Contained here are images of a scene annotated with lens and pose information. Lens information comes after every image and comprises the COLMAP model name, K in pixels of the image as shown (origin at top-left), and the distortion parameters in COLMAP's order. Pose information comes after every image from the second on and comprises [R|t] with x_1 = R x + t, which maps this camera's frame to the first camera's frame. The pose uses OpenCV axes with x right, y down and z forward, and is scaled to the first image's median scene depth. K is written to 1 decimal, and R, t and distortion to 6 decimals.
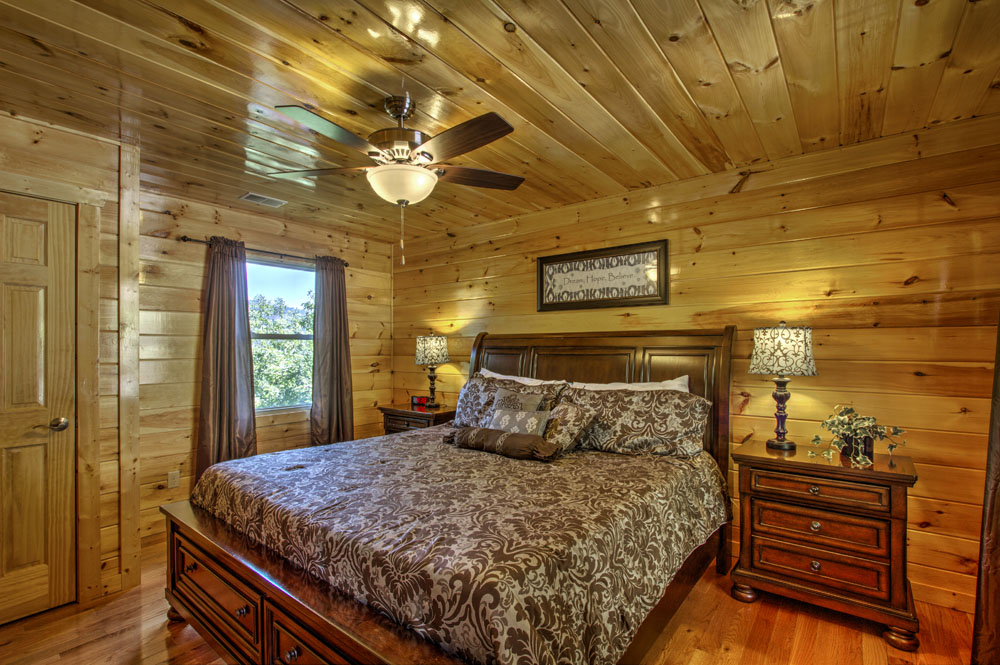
lens RADIAL K [[457.2, 0, 496.7], [0, 457.2, 346.7], [0, 0, 1]] dist [-0.015755, -0.000535]
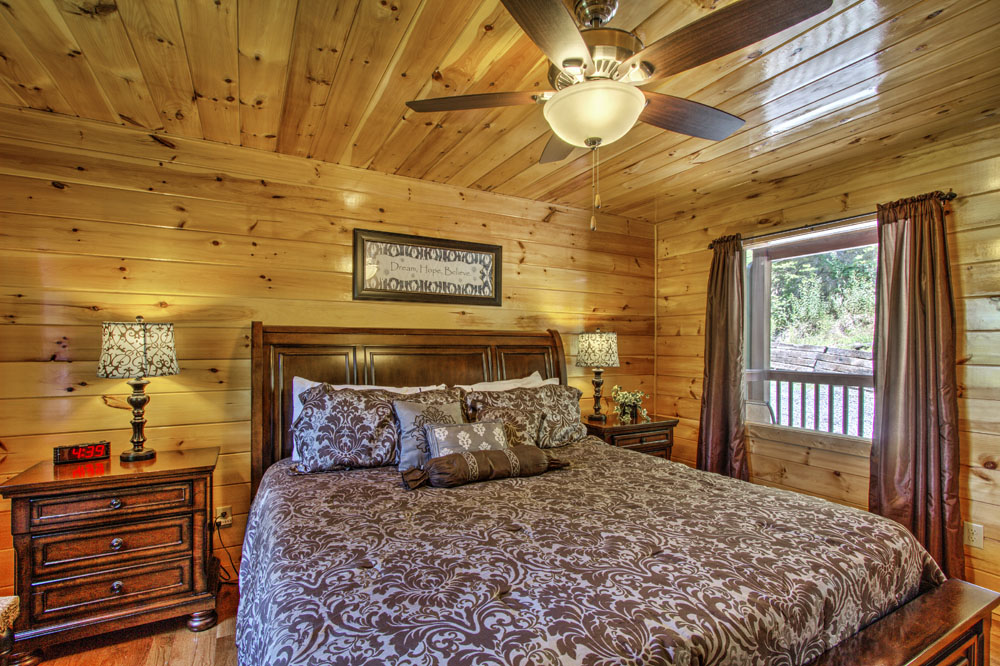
lens RADIAL K [[457.2, 0, 496.7], [0, 457.2, 347.2], [0, 0, 1]] dist [-0.015755, -0.000535]
pose [[0.402745, 0.002317, 0.915309, -0.581324], [-0.006619, 0.999978, 0.000381, 0.002489], [-0.915288, -0.006211, 0.402752, 0.540081]]
